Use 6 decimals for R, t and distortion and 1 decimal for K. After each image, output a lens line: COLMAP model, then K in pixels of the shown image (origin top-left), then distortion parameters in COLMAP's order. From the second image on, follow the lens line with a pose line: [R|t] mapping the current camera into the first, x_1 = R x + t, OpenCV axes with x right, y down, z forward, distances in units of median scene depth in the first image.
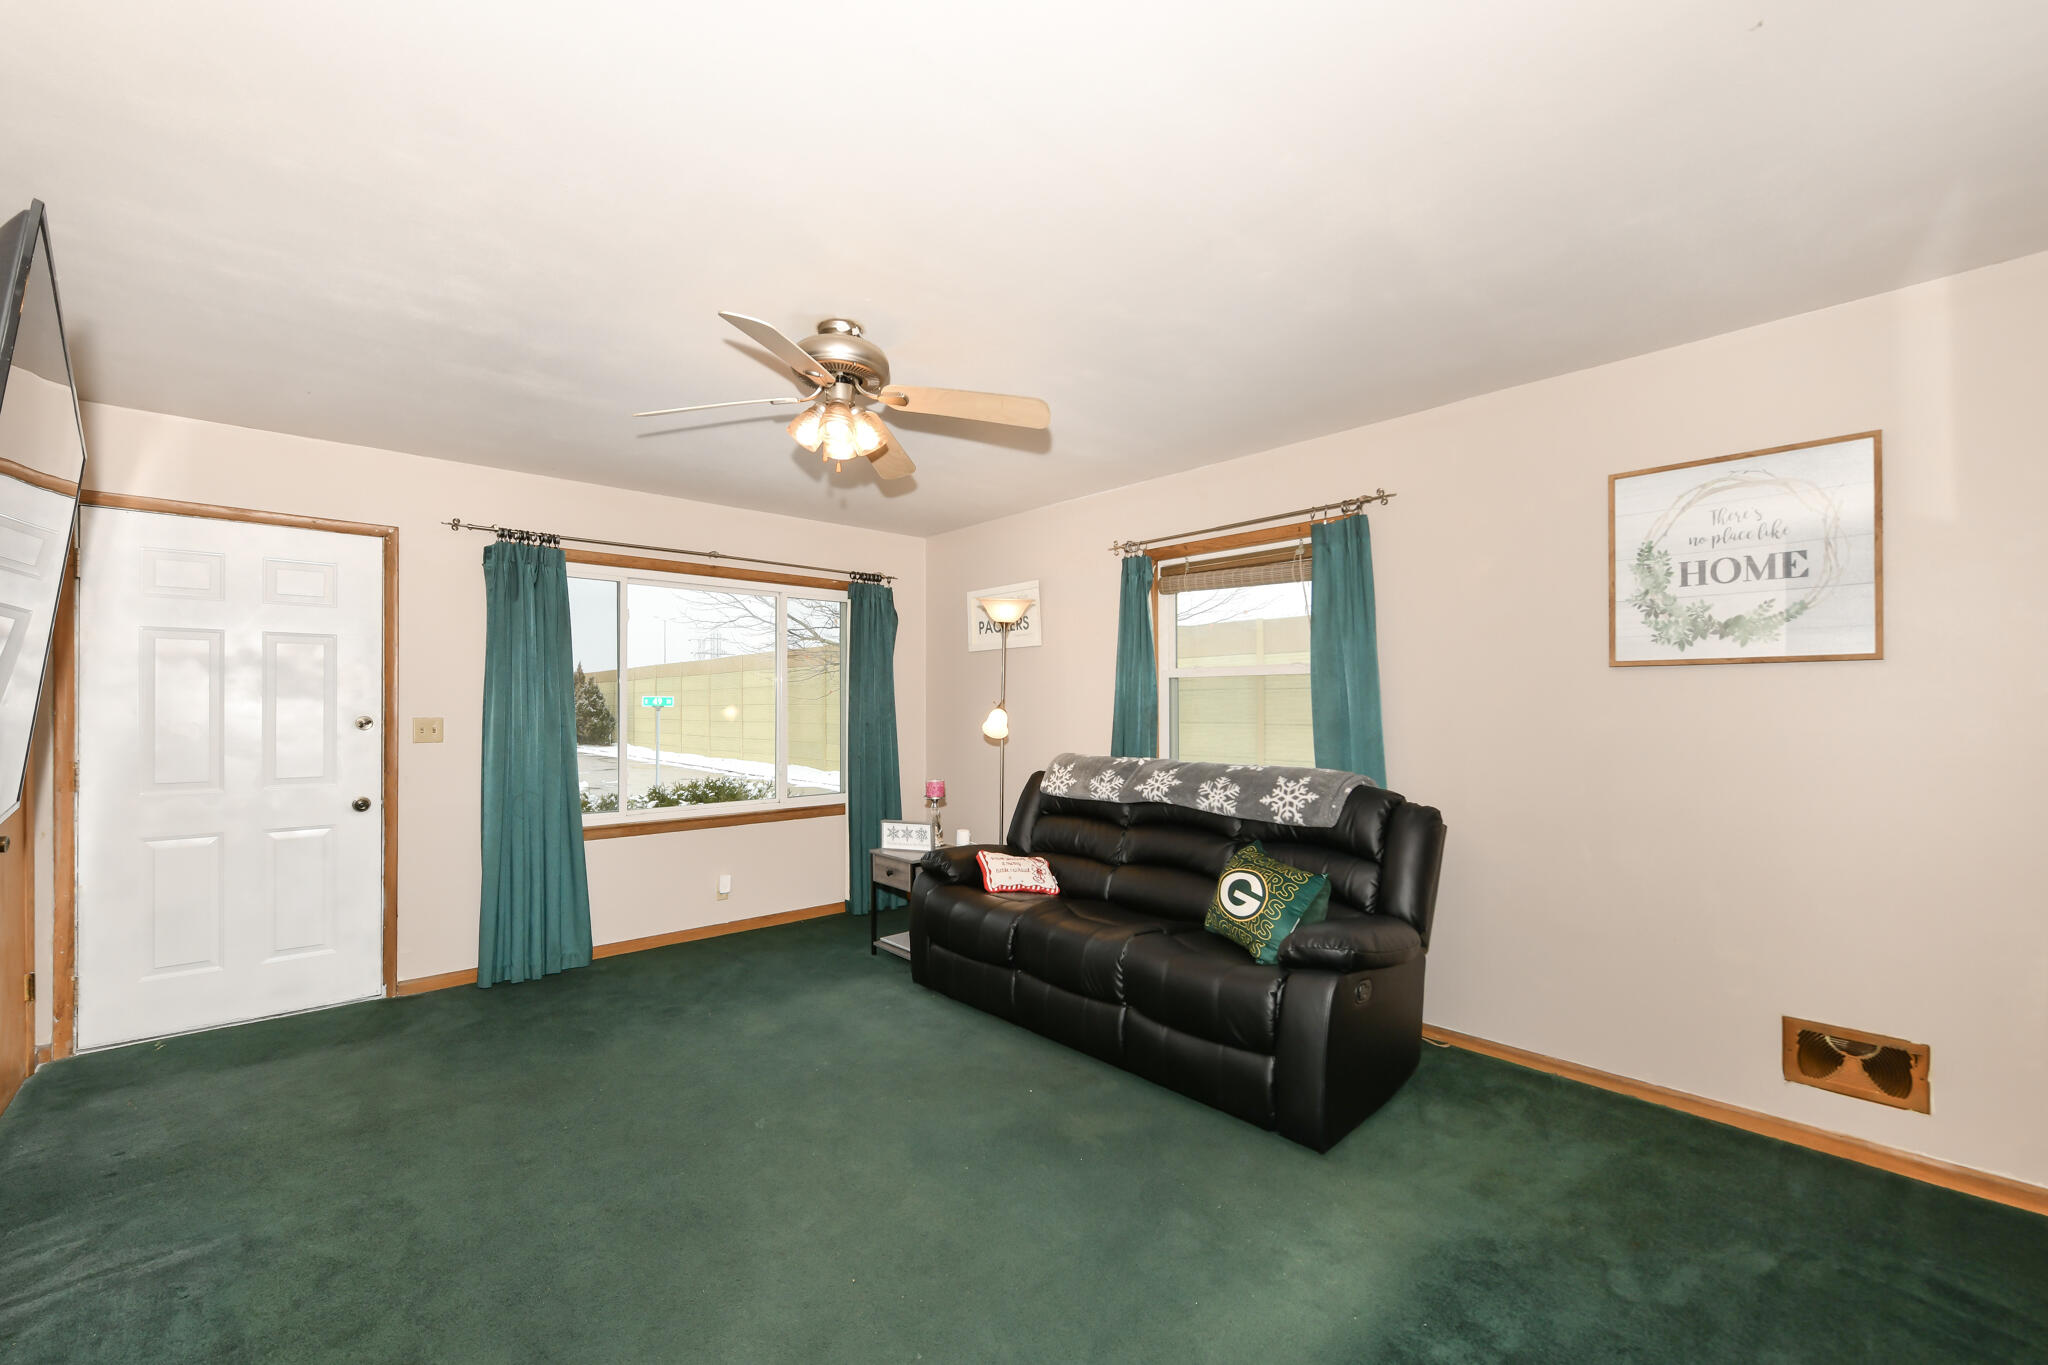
lens RADIAL K [[836.8, 0, 1022.8], [0, 836.8, 713.7], [0, 0, 1]] dist [0.002339, 0.000077]
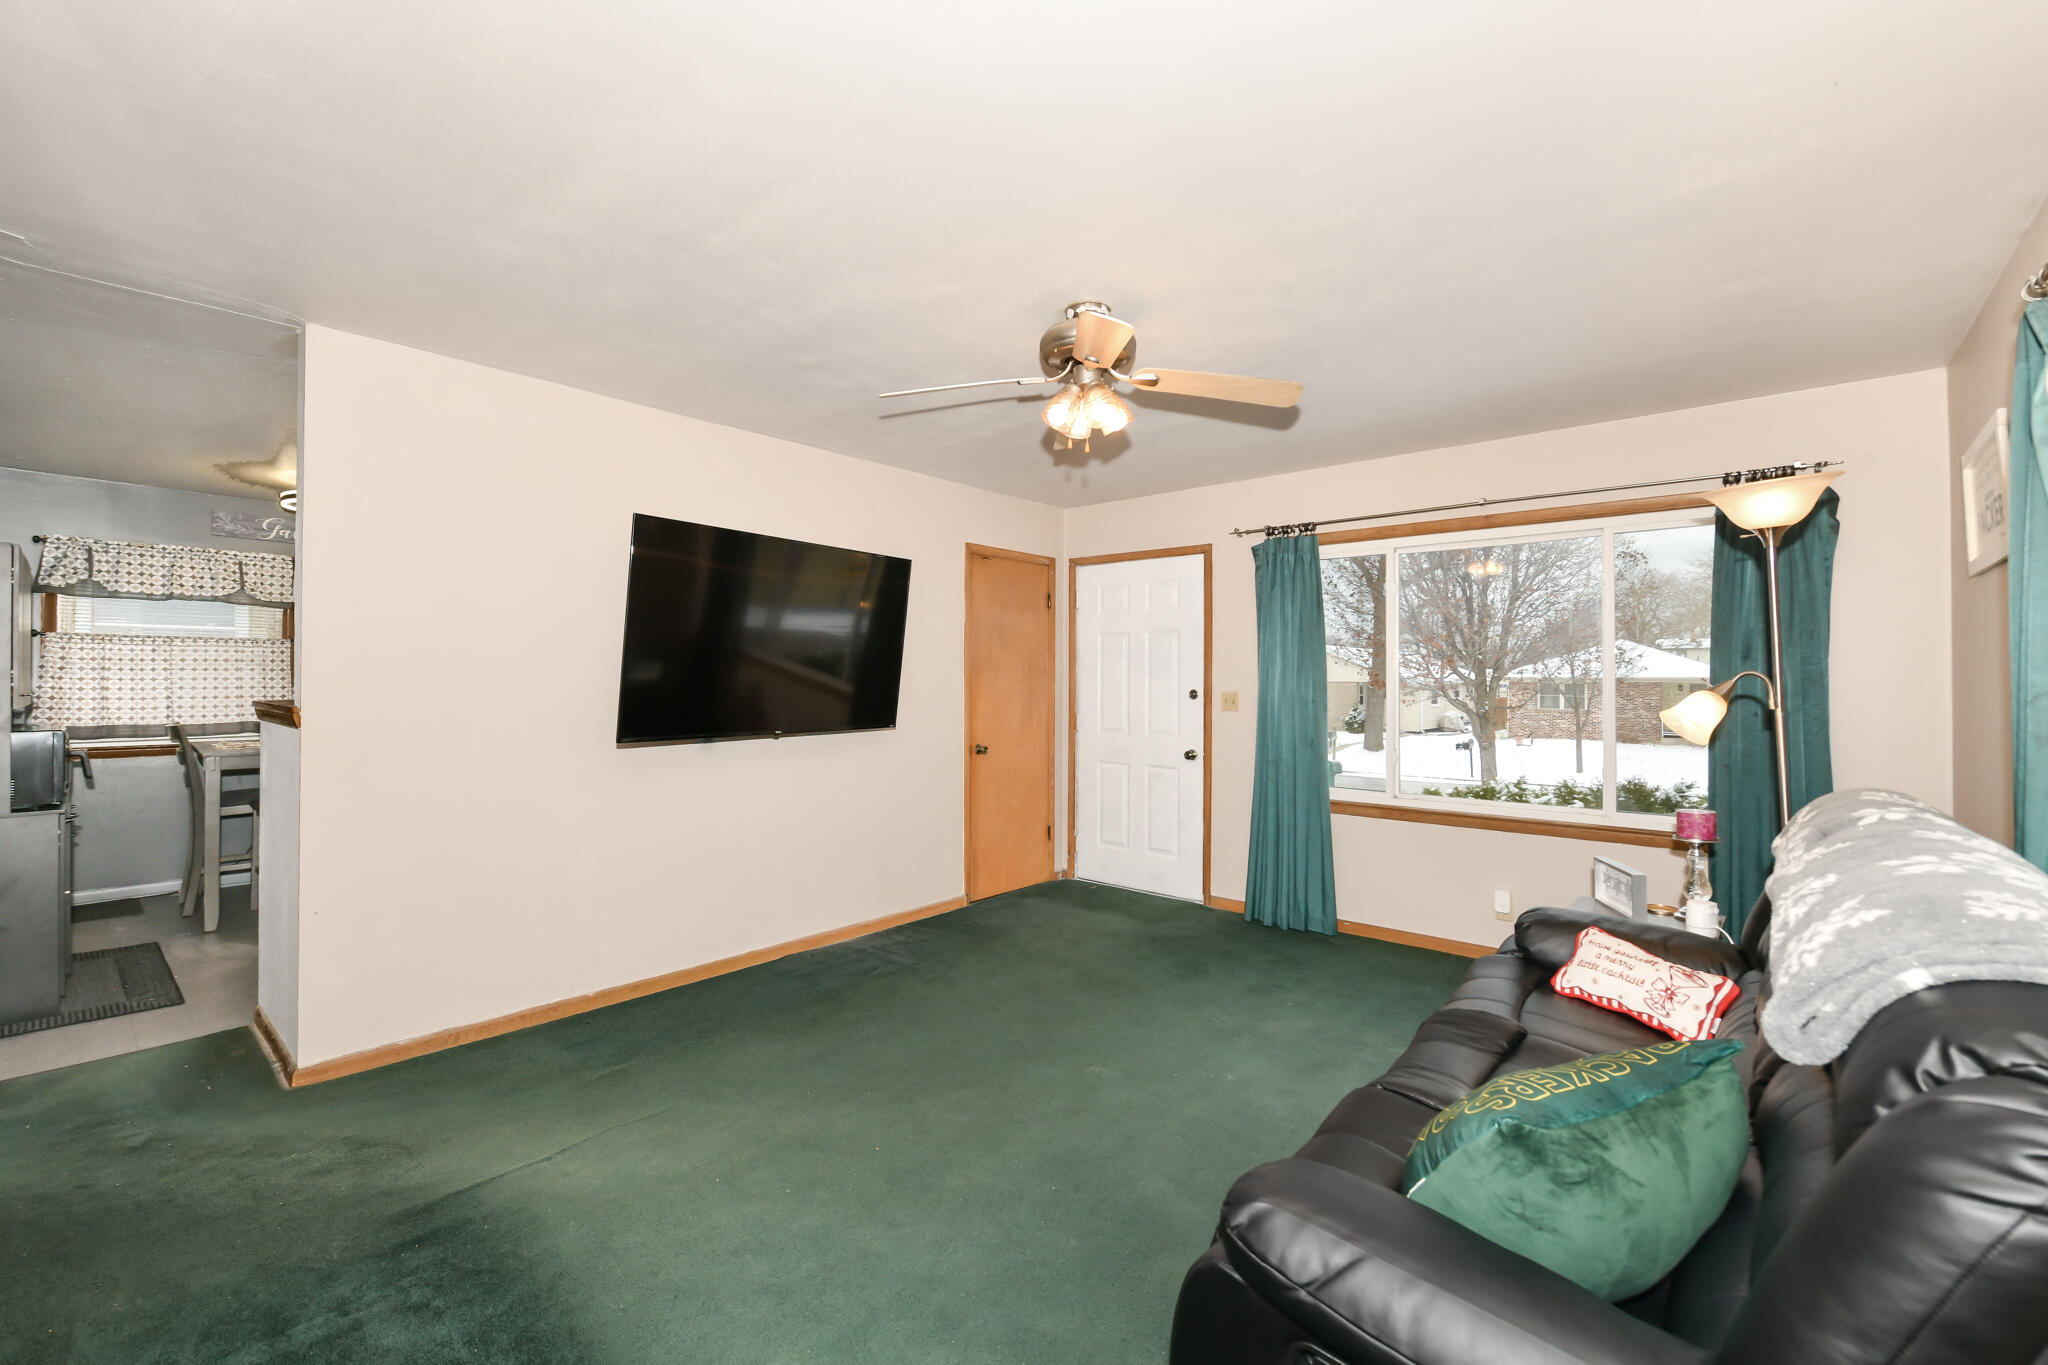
lens RADIAL K [[882.7, 0, 1025.6], [0, 882.7, 684.4], [0, 0, 1]] dist [-0.000011, 0.000161]
pose [[0.106995, -0.000105, -0.994260, 0.580737], [-0.017100, 0.999852, -0.001946, 0.002594], [0.994112, 0.017211, 0.106978, 0.572740]]
